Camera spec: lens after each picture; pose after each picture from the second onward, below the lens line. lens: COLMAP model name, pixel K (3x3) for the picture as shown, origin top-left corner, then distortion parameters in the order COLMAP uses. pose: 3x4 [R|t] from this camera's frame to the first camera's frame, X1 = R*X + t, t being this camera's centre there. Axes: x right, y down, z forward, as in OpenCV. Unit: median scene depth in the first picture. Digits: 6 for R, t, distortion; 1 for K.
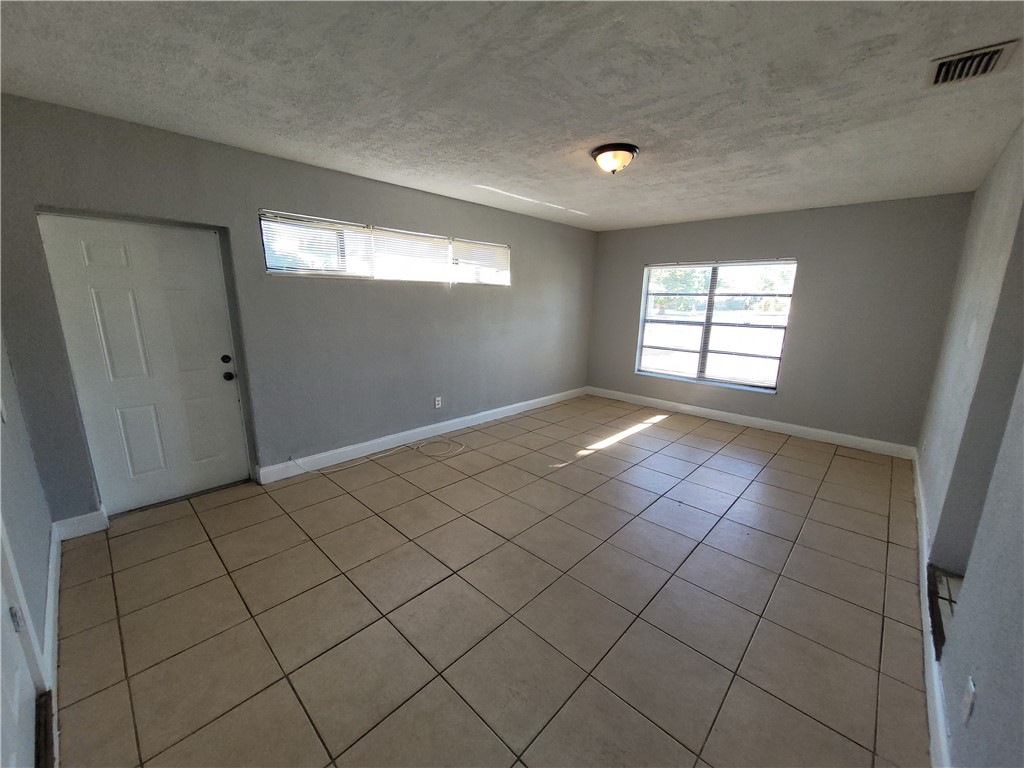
lens RADIAL K [[403.8, 0, 507.4], [0, 403.8, 379.2], [0, 0, 1]] dist [0.012084, -0.004061]
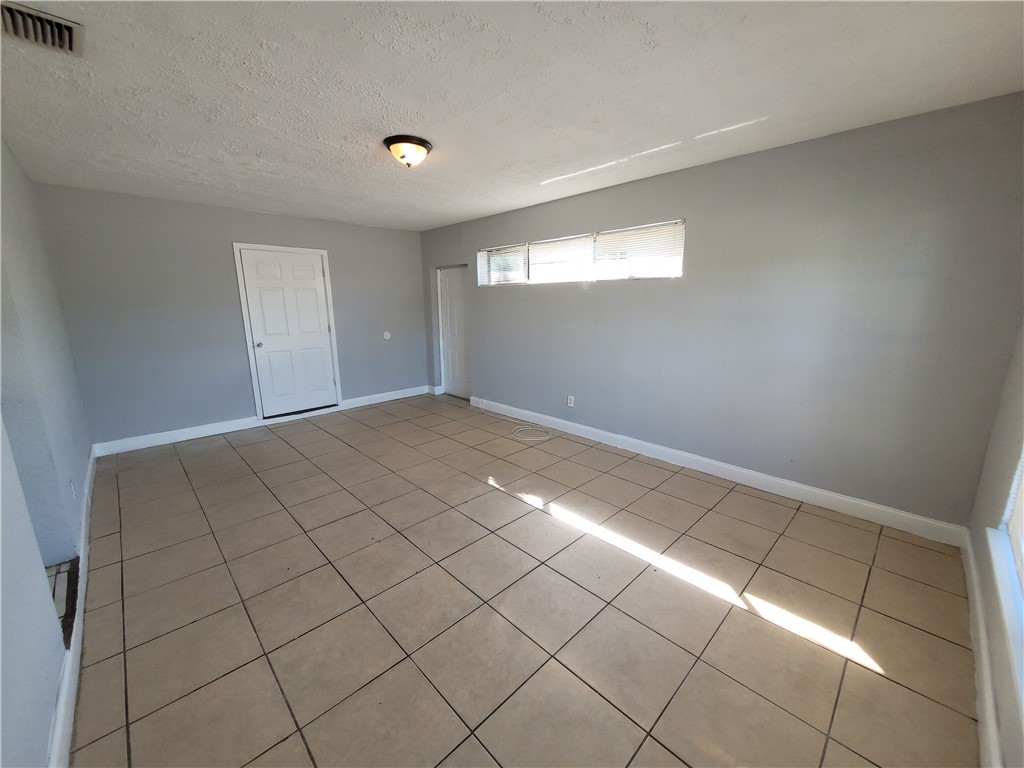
lens RADIAL K [[403.8, 0, 511.2], [0, 403.8, 380.8], [0, 0, 1]] dist [0.012084, -0.004061]
pose [[-0.036414, 0.178885, -0.983196, 0.940706], [-0.190658, 0.964533, 0.182551, -0.170160], [0.980981, 0.194101, -0.001016, 0.969995]]
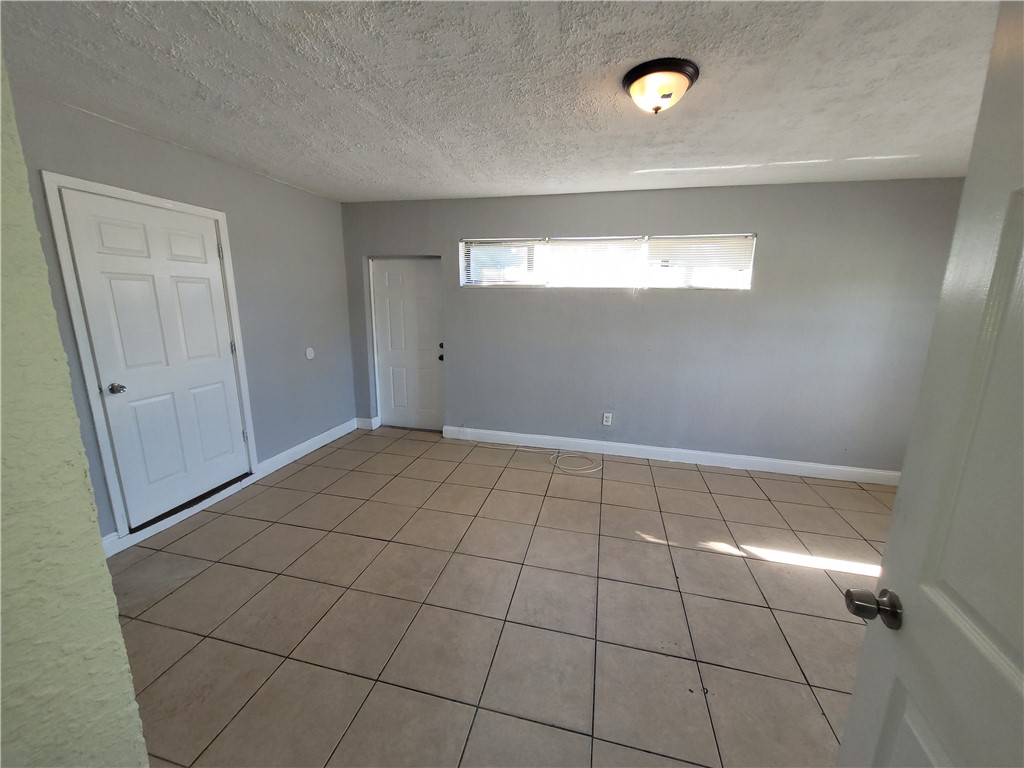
lens RADIAL K [[403.8, 0, 510.4], [0, 403.8, 380.1], [0, 0, 1]] dist [0.012084, -0.004061]
pose [[0.505617, 0.162061, -0.847401, 0.551048], [-0.180358, 0.980353, 0.079874, -0.072254], [0.843696, 0.112450, 0.524911, 0.370688]]
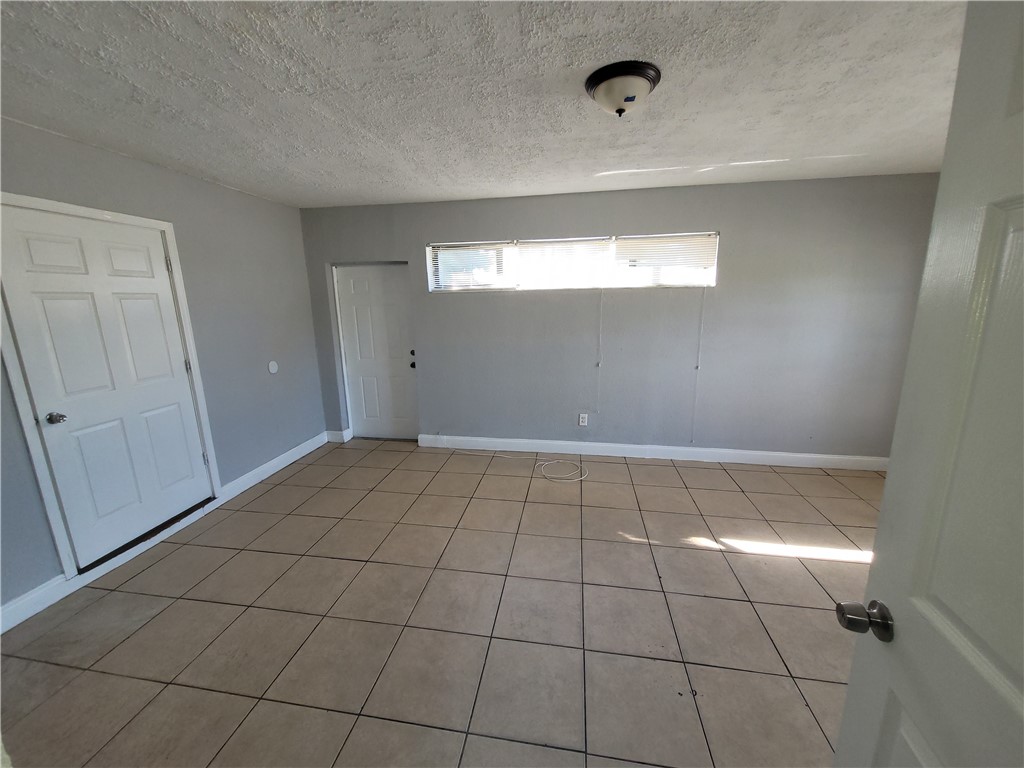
lens RADIAL K [[403.8, 0, 509.4], [0, 403.8, 379.6], [0, 0, 1]] dist [0.012084, -0.004061]
pose [[0.564145, 0.137818, -0.814093, 0.538176], [-0.140429, 0.987622, 0.069880, -0.083675], [0.813646, 0.074900, 0.576515, 0.374859]]
